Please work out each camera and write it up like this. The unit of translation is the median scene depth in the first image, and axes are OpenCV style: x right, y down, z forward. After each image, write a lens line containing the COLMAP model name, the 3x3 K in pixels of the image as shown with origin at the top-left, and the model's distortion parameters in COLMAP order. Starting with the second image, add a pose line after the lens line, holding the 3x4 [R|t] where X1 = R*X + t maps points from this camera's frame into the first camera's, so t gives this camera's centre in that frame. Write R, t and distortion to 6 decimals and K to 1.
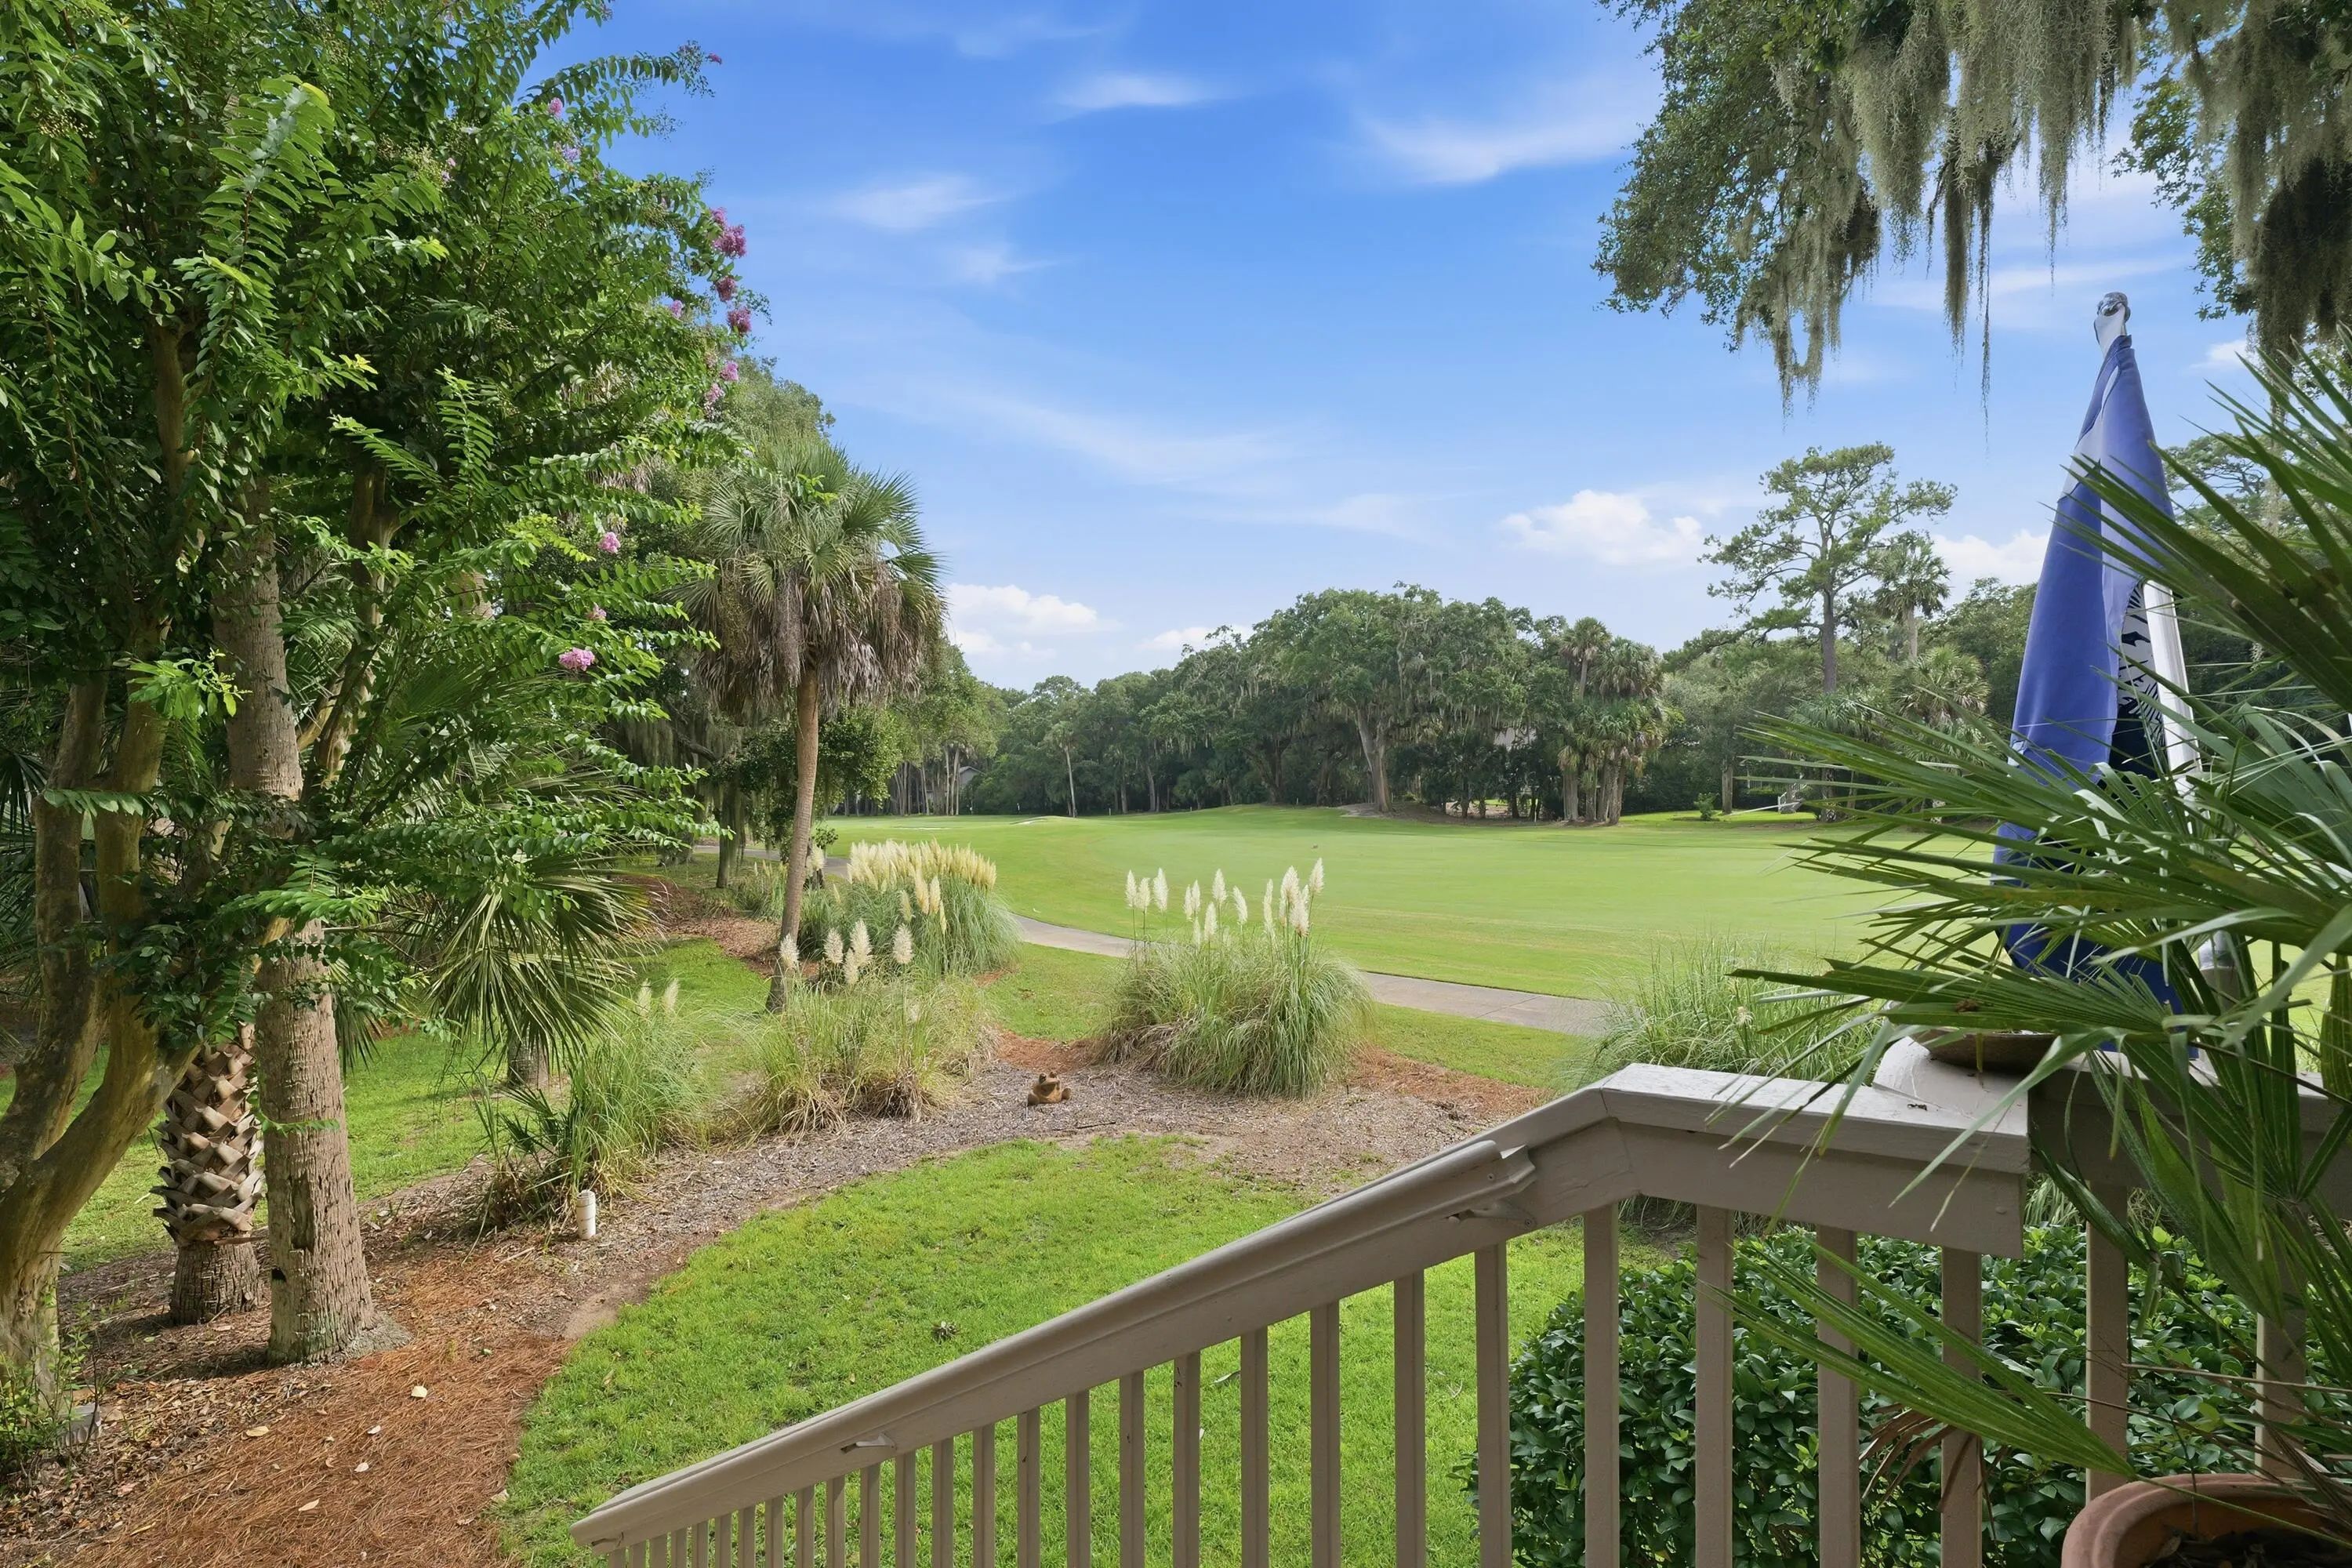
lens RADIAL K [[1028.8, 0, 1154.7], [0, 1028.8, 797.3], [0, 0, 1]] dist [0.001952, -0.000283]
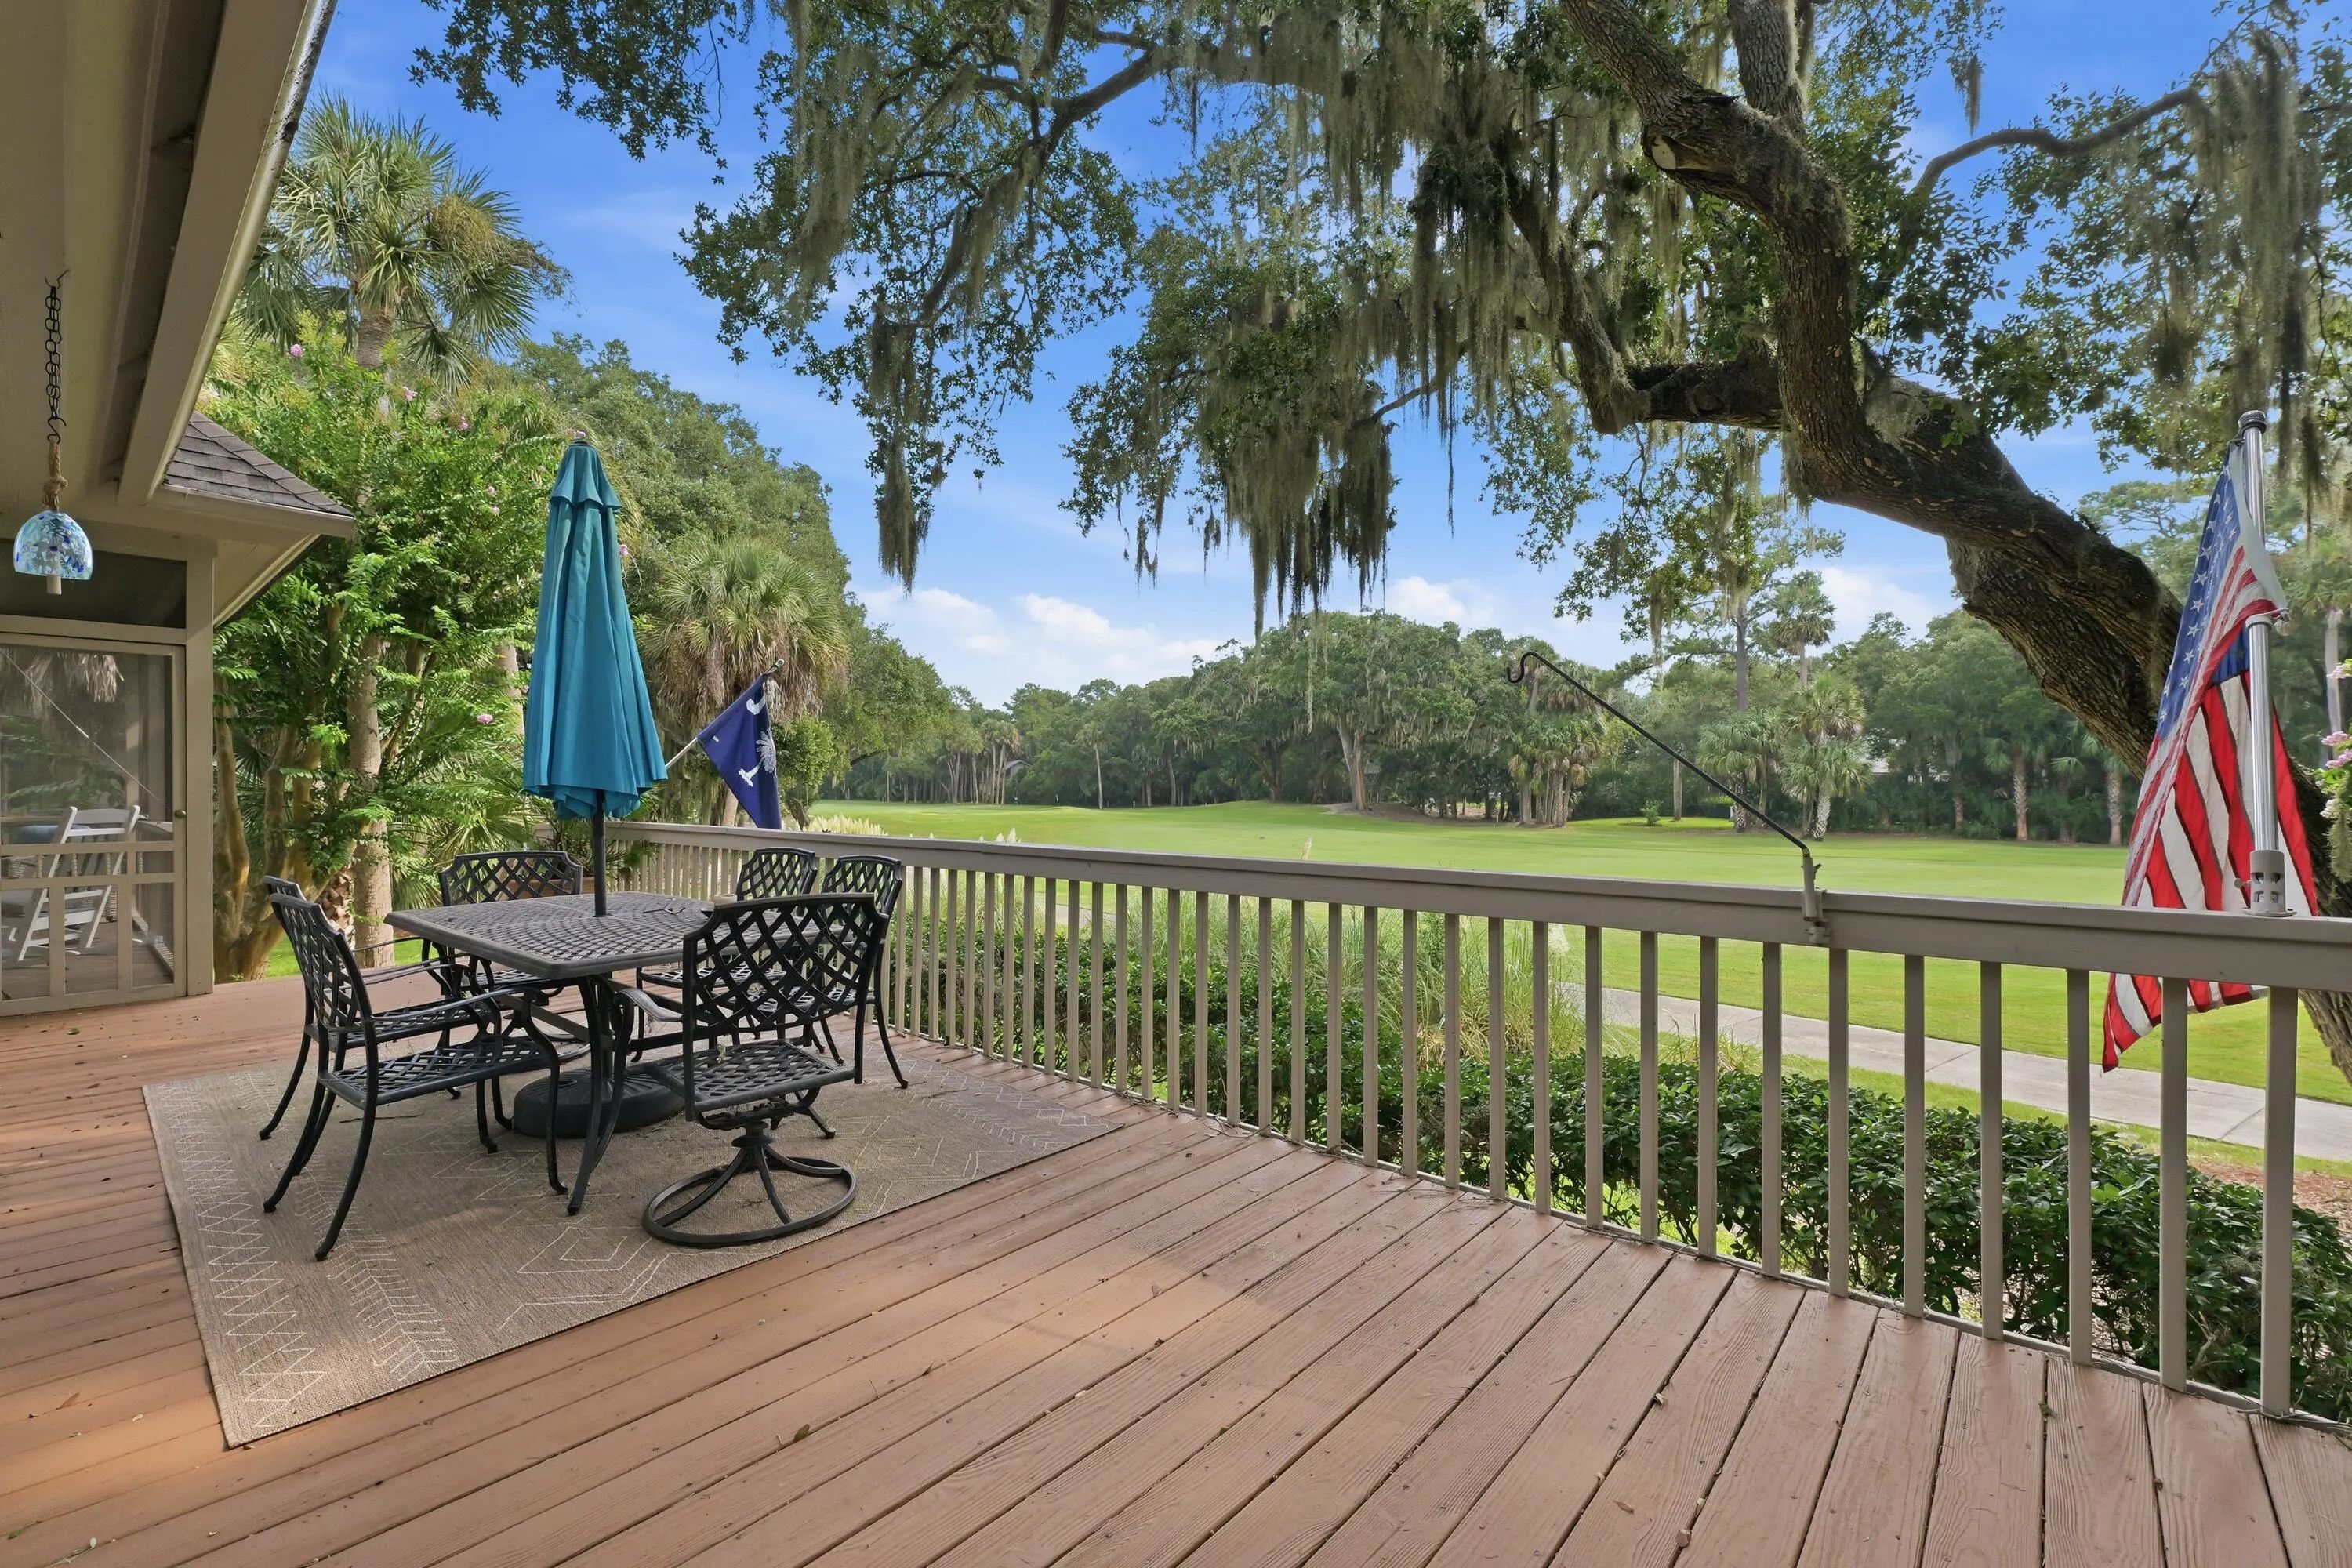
lens RADIAL K [[975.7, 0, 1142.4], [0, 975.7, 752.5], [0, 0, 1]] dist [-0.002513, 0.003287]
pose [[0.997405, 0.022678, -0.068326, 0.071037], [-0.025468, 0.998865, -0.040241, -0.000179], [0.067336, 0.041877, 0.996851, -0.073424]]
